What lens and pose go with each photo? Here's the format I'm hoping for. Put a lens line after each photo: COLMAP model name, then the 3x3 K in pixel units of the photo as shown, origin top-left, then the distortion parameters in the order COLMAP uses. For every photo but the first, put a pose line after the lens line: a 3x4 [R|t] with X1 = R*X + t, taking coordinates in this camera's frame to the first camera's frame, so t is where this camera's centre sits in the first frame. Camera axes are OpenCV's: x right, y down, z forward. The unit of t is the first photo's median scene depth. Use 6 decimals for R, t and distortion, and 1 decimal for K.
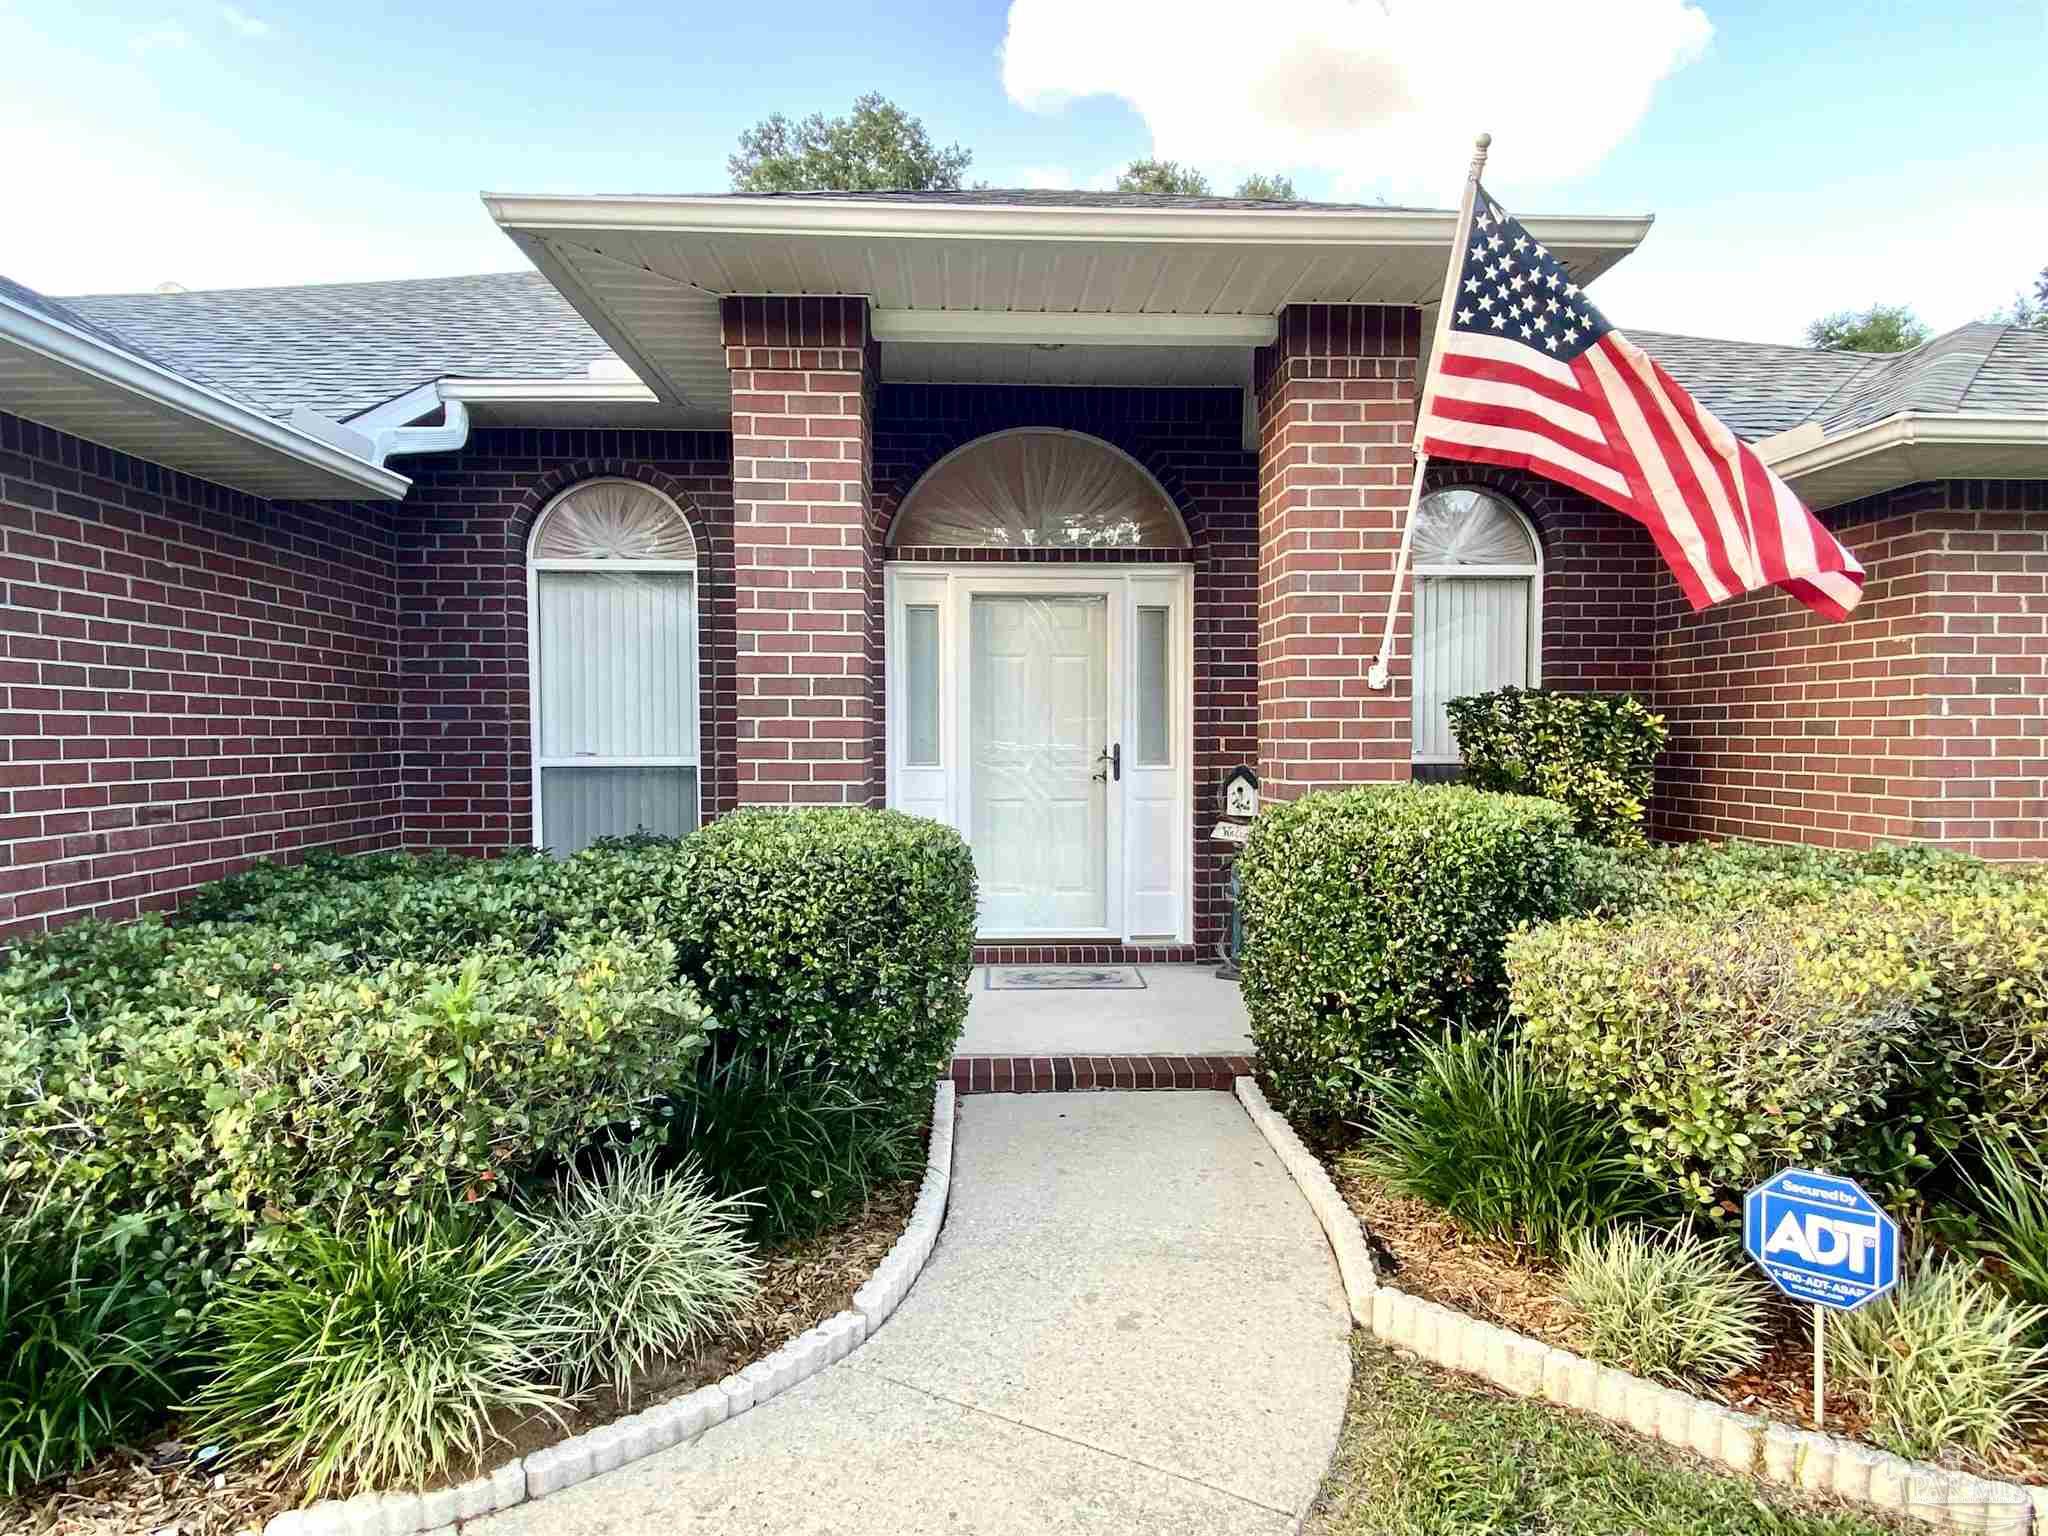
lens RADIAL K [[1128.5, 0, 1022.1], [0, 1128.5, 776.2], [0, 0, 1]] dist [0.019417, -0.014127]
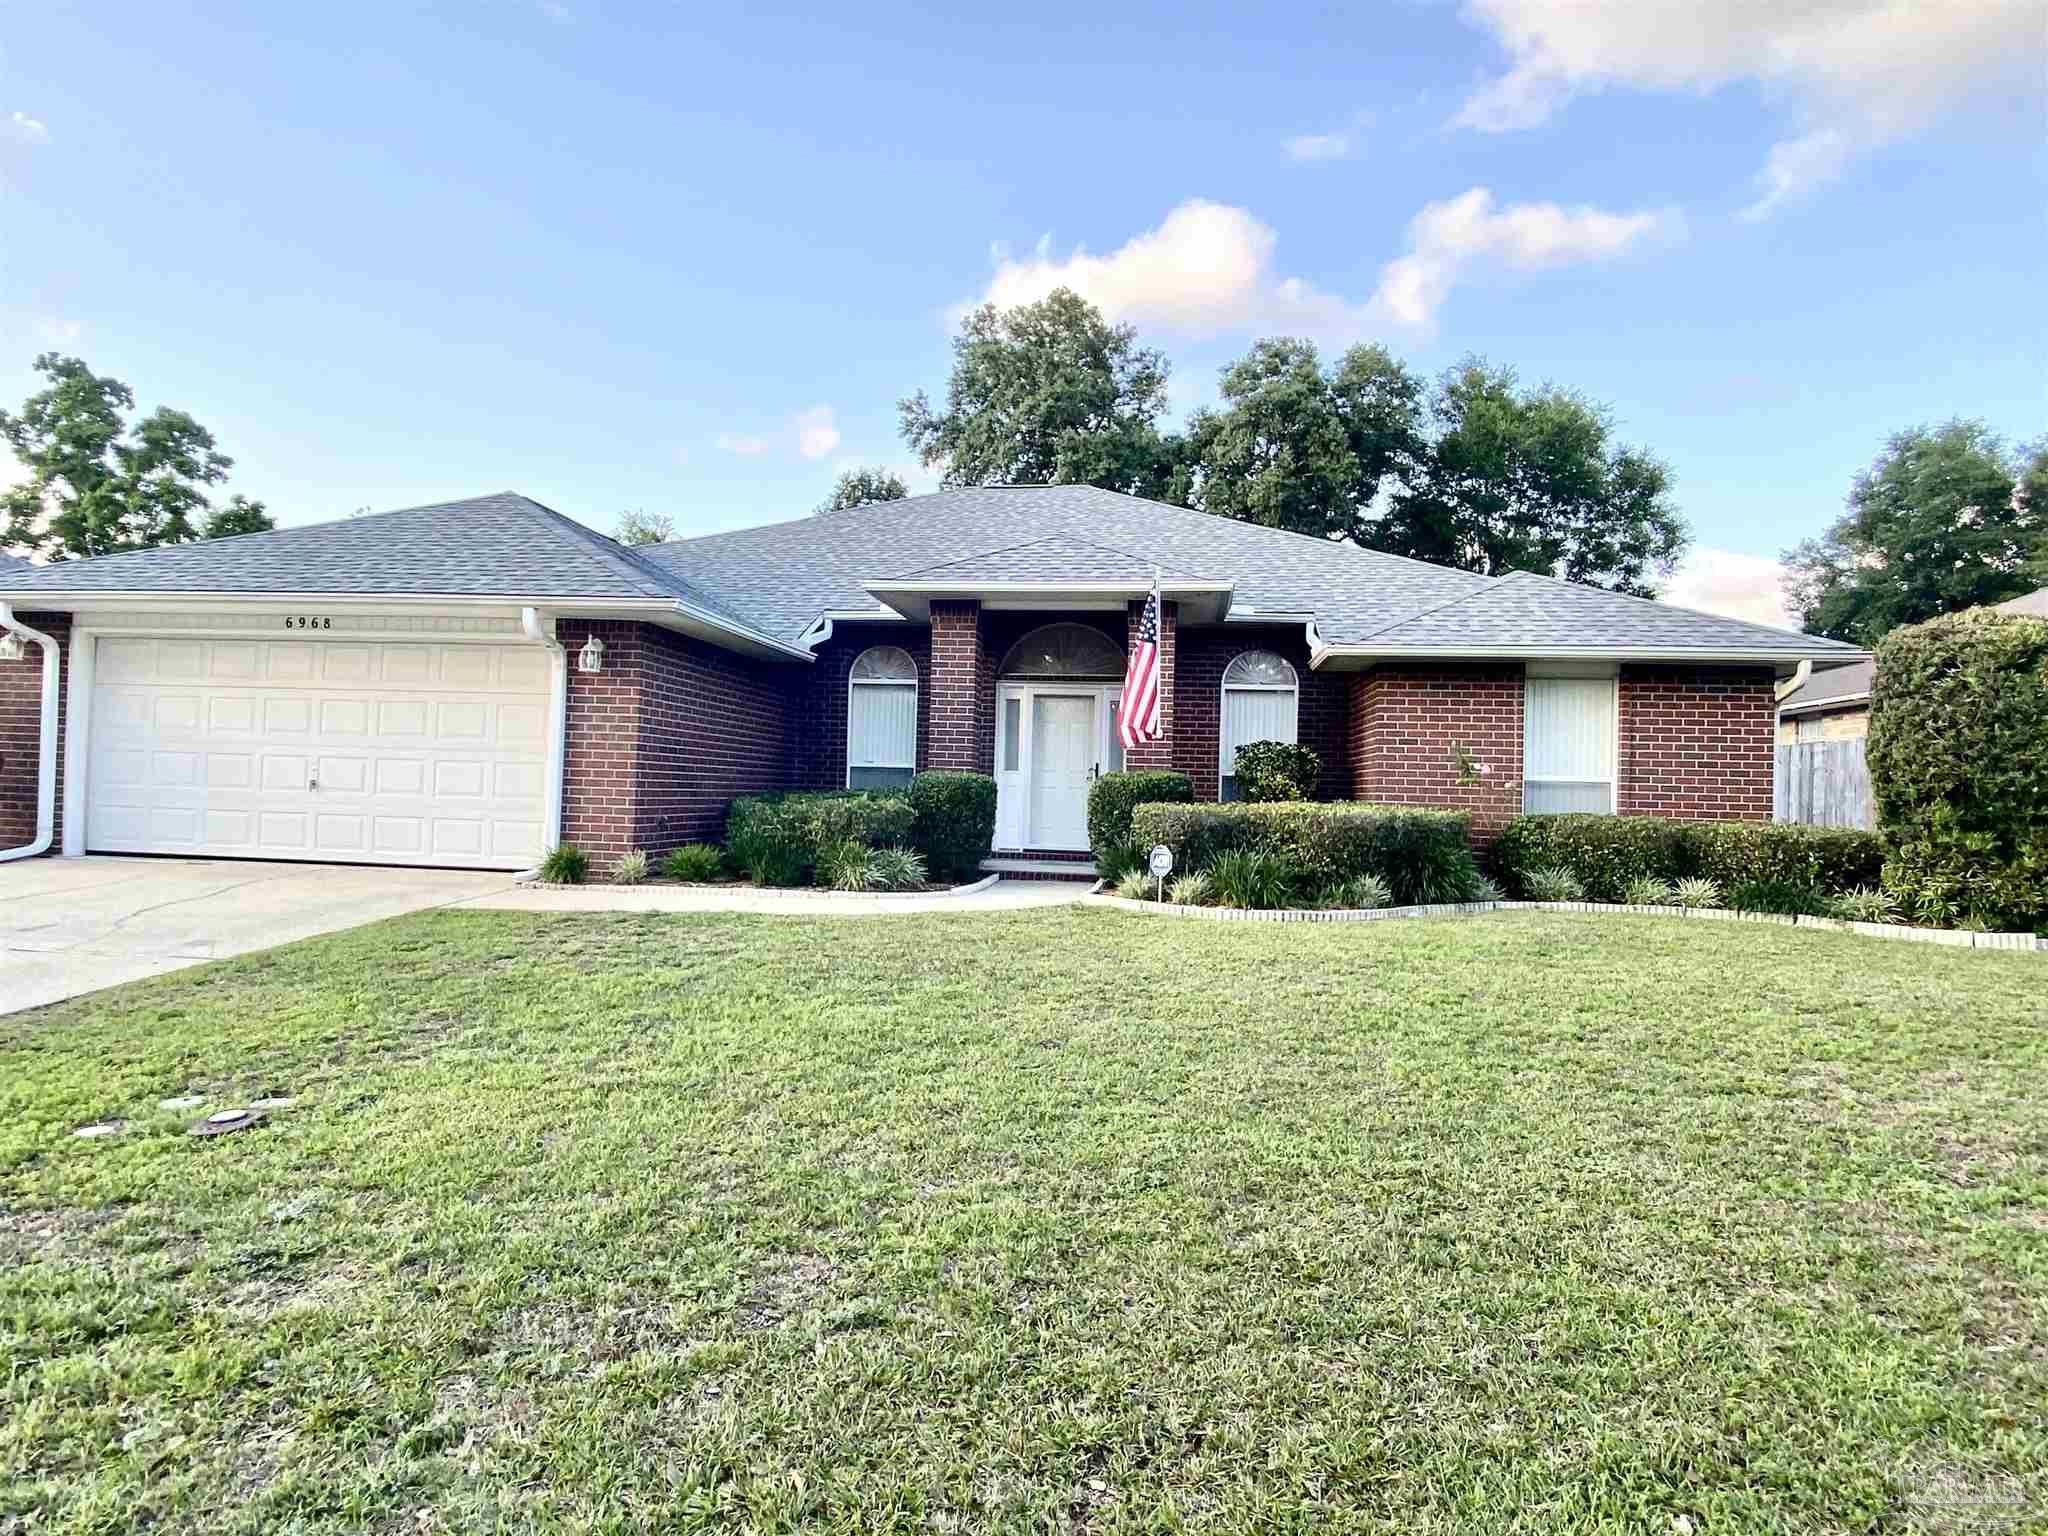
lens RADIAL K [[1128.5, 0, 1014.1], [0, 1128.5, 767.0], [0, 0, 1]] dist [0.019417, -0.014127]
pose [[0.982095, 0.024045, -0.186846, 0.393665], [-0.035238, 0.997763, -0.056817, 0.128745], [0.185062, 0.062384, 0.980745, -1.401060]]
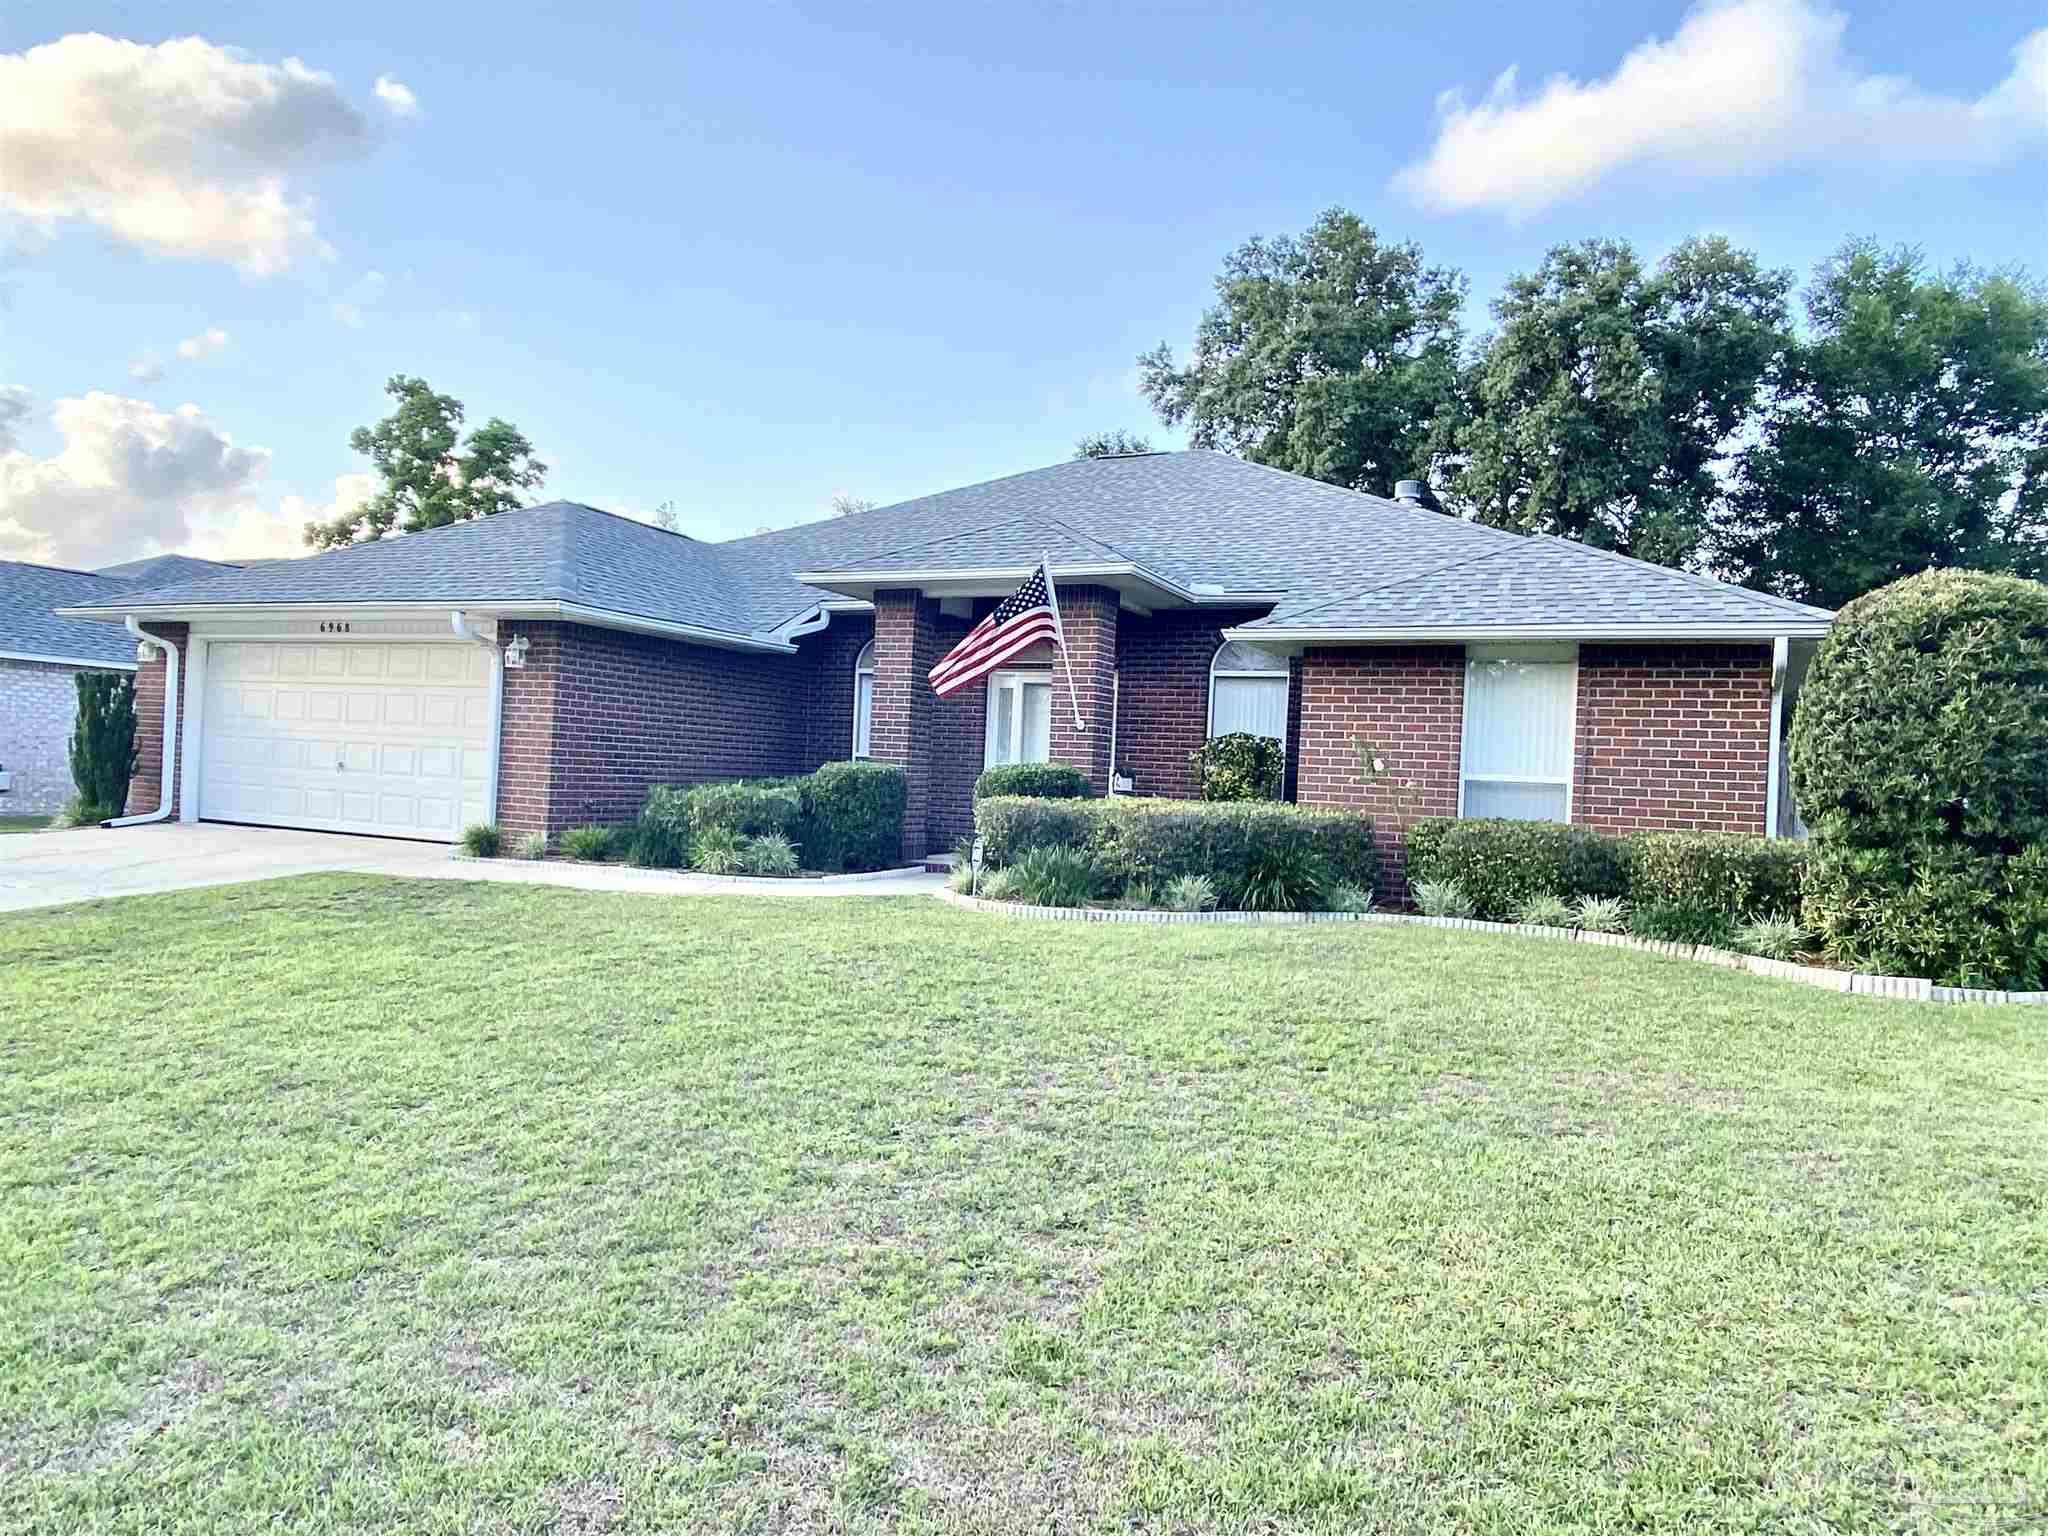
lens RADIAL K [[1286.1, 0, 1027.3], [0, 1286.1, 774.5], [0, 0, 1]] dist [0.014269, -0.012162]
pose [[0.877534, 0.040239, -0.477824, 1.319341], [-0.062307, 0.997593, -0.030417, 0.098724], [0.475450, 0.056464, 0.877929, -1.320680]]
